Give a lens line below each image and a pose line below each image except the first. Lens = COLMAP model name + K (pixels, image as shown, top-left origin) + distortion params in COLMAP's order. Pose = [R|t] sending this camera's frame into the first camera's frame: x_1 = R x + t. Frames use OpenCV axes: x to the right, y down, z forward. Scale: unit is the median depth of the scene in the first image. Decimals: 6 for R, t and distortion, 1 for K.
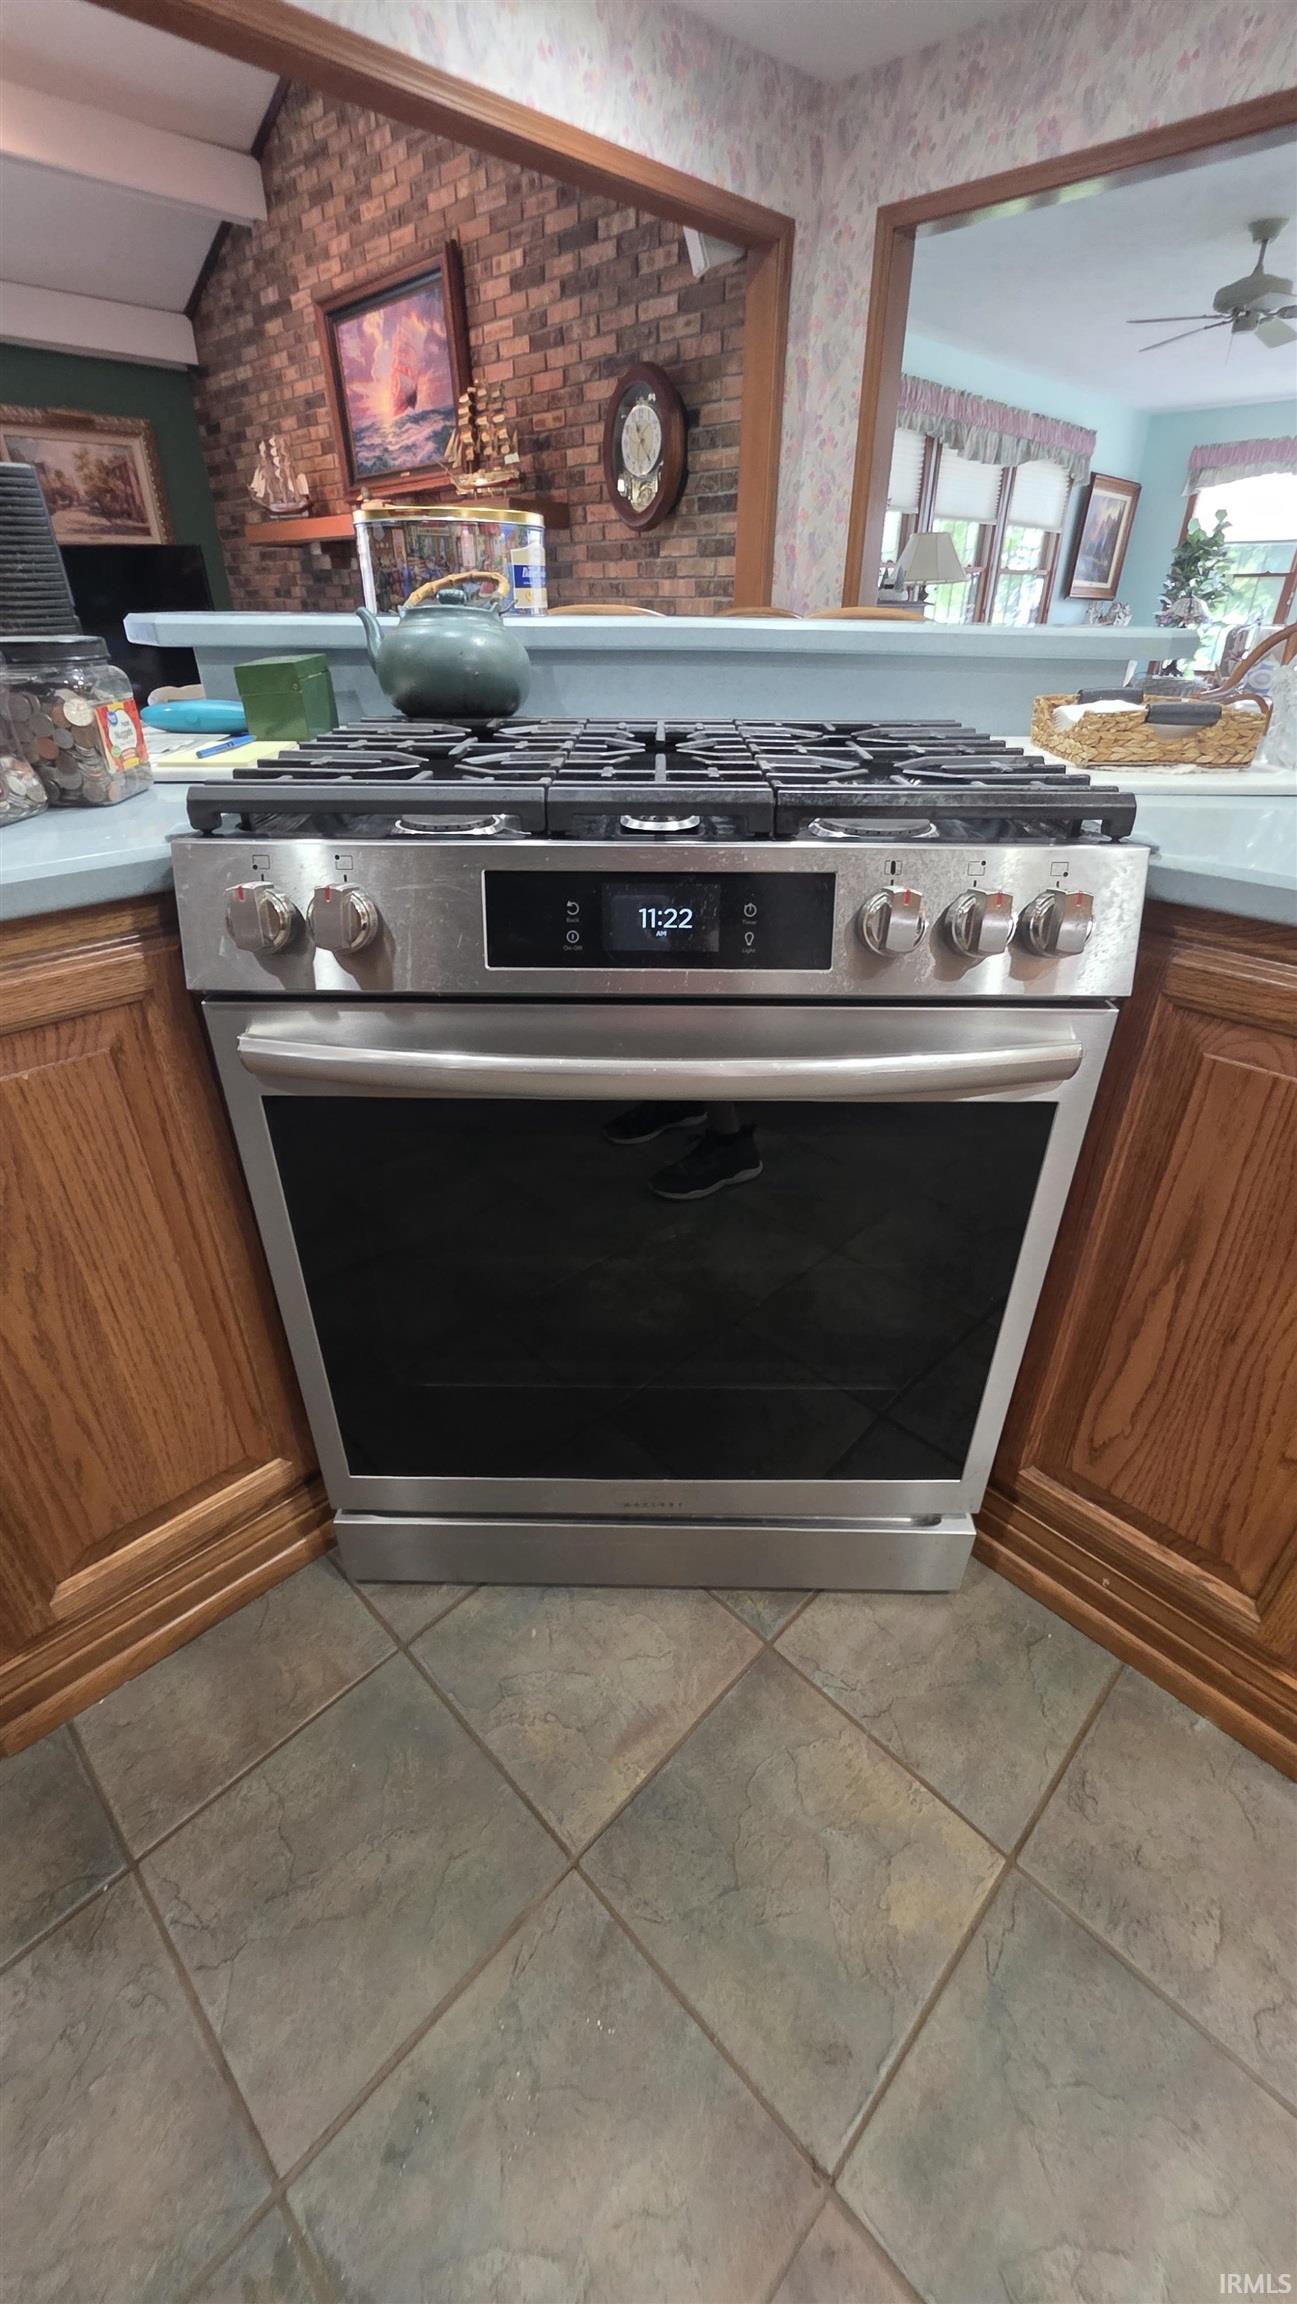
lens RADIAL K [[918.4, 0, 654.5], [0, 918.4, 1143.4], [0, 0, 1]] dist [-0.001362, -0.000384]
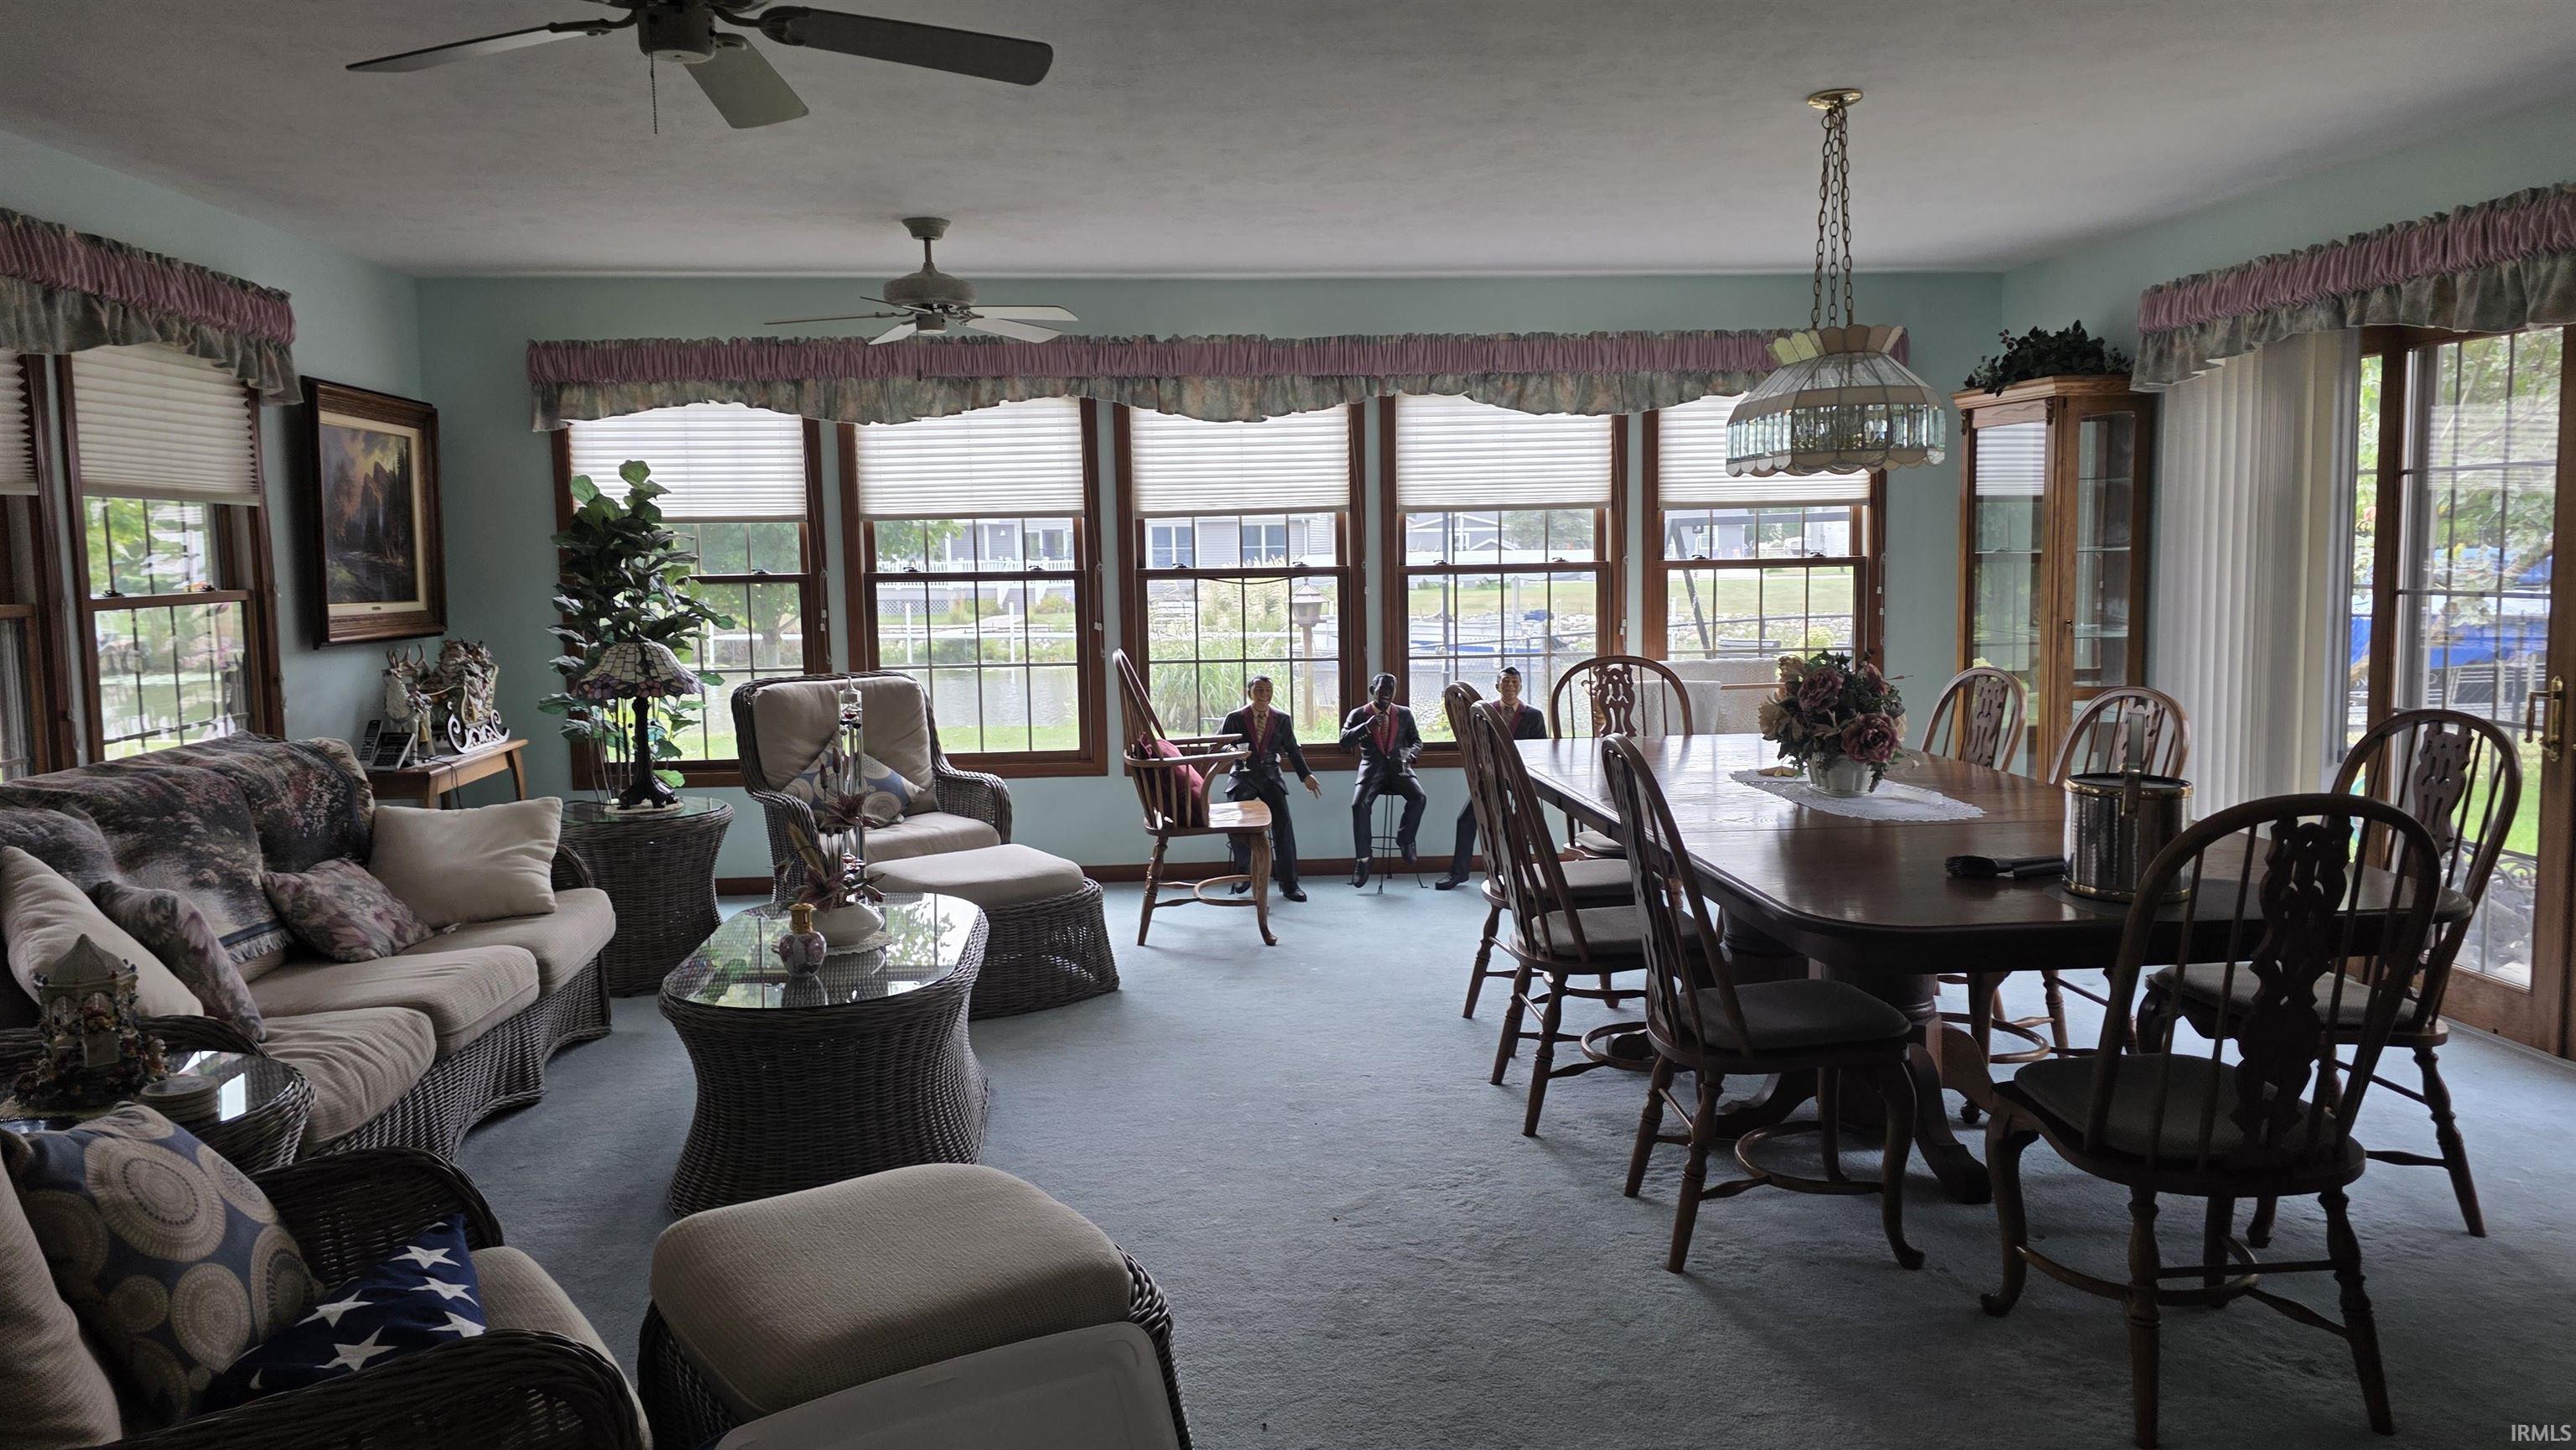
lens RADIAL K [[1744.5, 0, 1281.7], [0, 1744.5, 708.9], [0, 0, 1]] dist [0.072944, -0.075406]
pose [[0.649392, -0.089678, 0.755148, 0.151930], [0.406255, 0.880354, -0.244814, -0.233344], [-0.642843, 0.465763, 0.608127, 0.310835]]
